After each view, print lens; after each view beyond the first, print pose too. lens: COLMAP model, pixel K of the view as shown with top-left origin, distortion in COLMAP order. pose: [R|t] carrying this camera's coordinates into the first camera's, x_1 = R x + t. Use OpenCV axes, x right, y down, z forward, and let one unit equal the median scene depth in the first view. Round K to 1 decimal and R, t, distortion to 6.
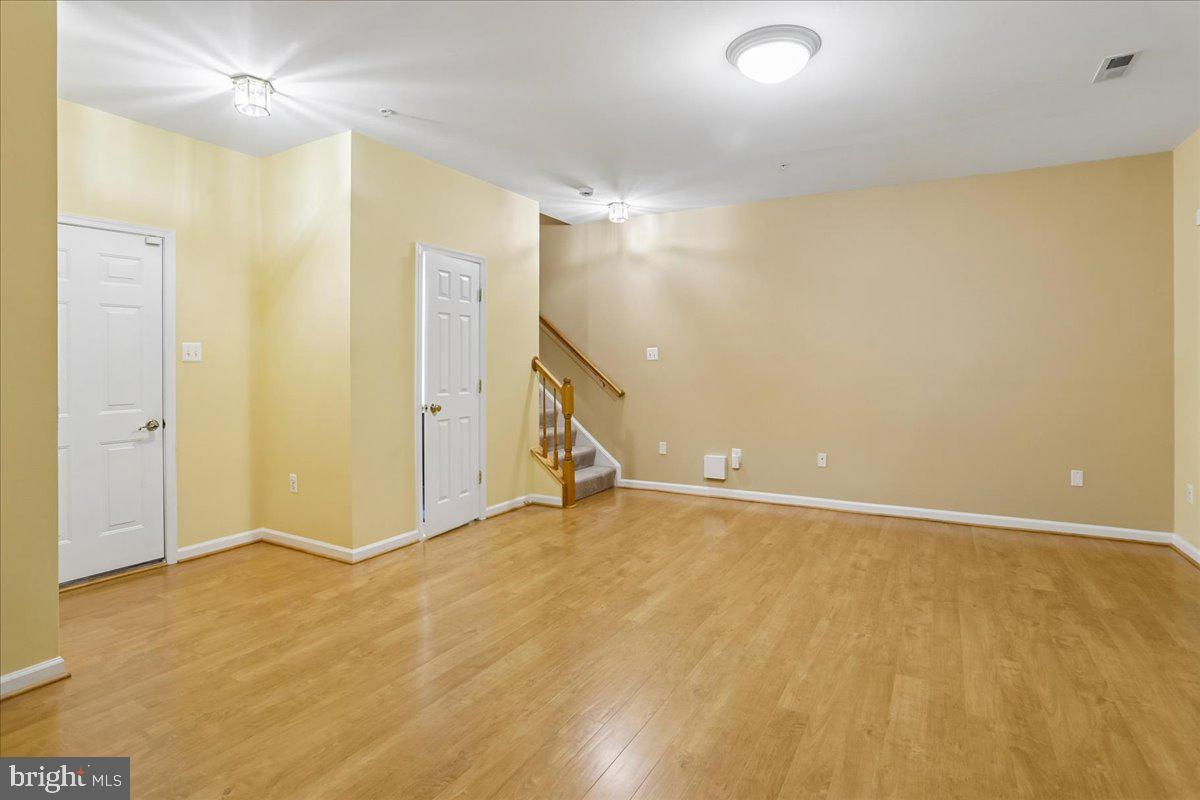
lens RADIAL K [[598.9, 0, 610.7], [0, 598.9, 367.4], [0, 0, 1]] dist [-0.058834, 0.026773]
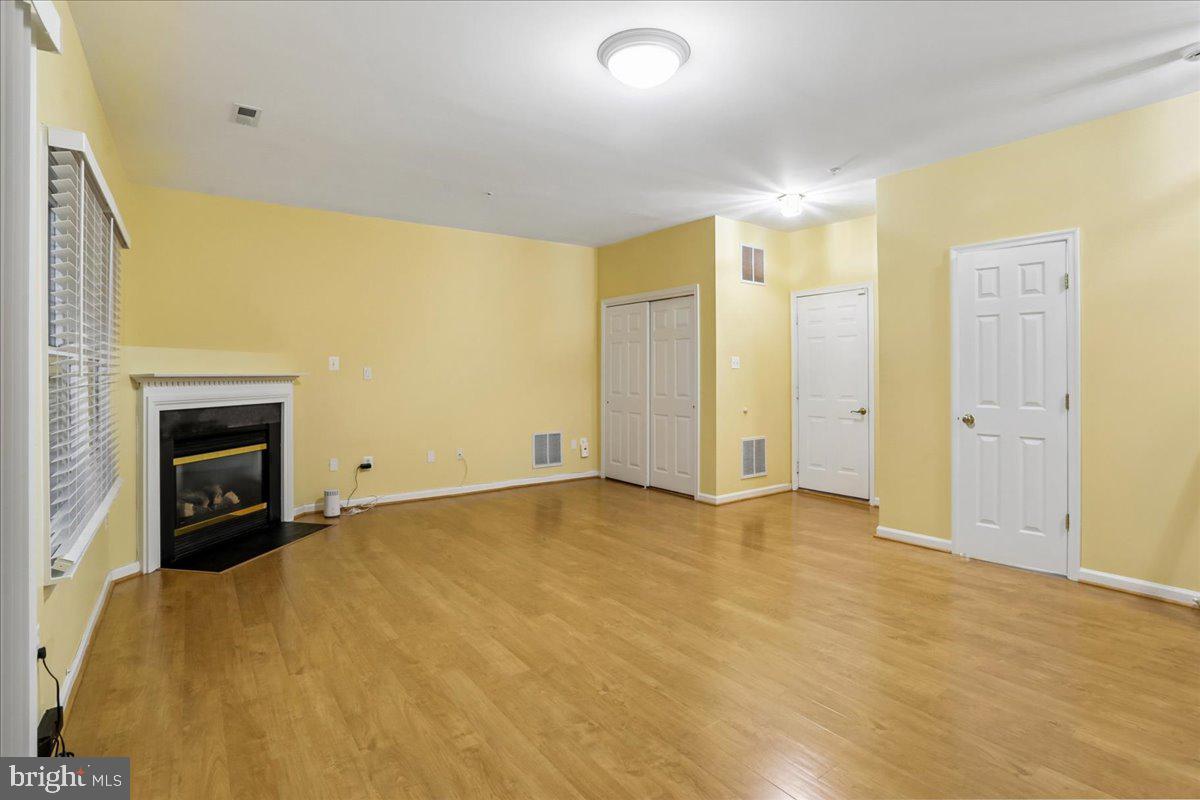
lens RADIAL K [[596.6, 0, 603.0], [0, 596.6, 371.2], [0, 0, 1]] dist [-0.058000, 0.024535]
pose [[-0.422329, -0.001077, -0.906442, 1.041652], [-0.002372, 0.999997, -0.000083, -0.004643], [0.906440, 0.002115, -0.422330, 1.173325]]
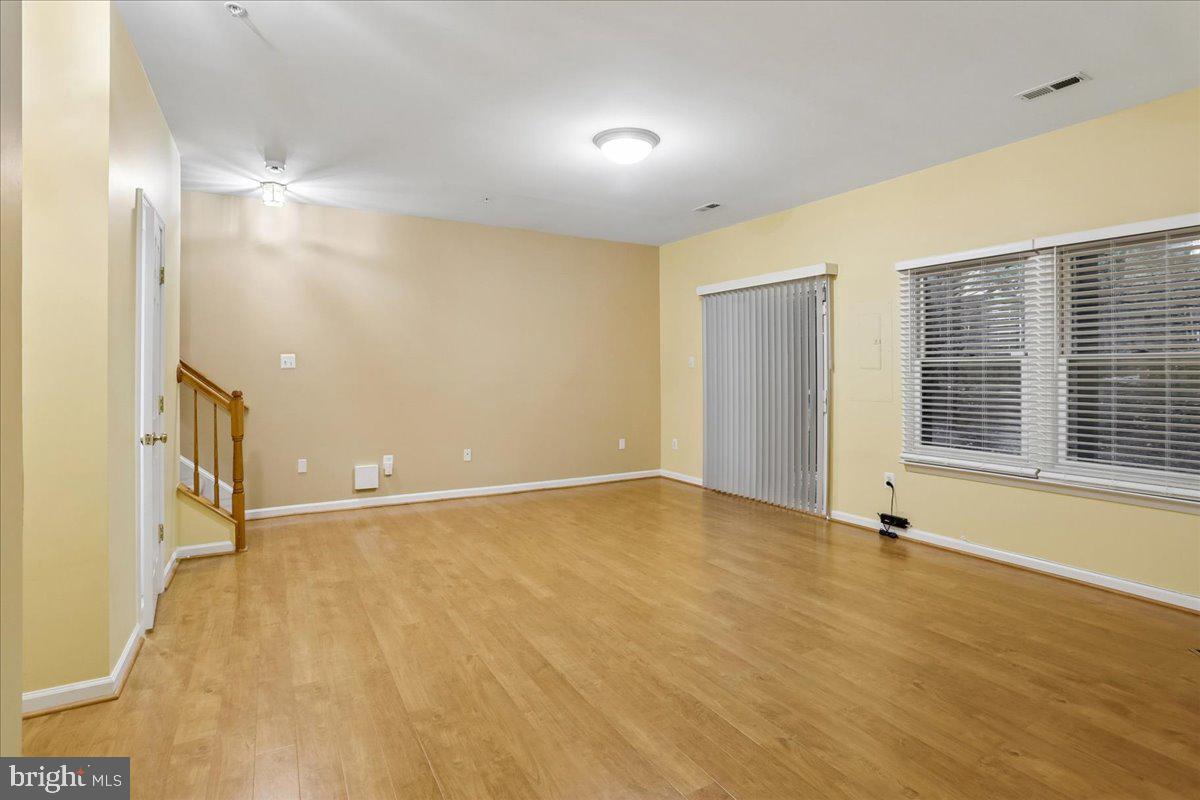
lens RADIAL K [[596.6, 0, 603.0], [0, 596.6, 371.2], [0, 0, 1]] dist [-0.058000, 0.024535]
pose [[0.512423, -0.001020, 0.858733, -0.814055], [0.006935, 0.999972, -0.002951, -0.002334], [-0.858705, 0.007468, 0.512415, 0.295960]]
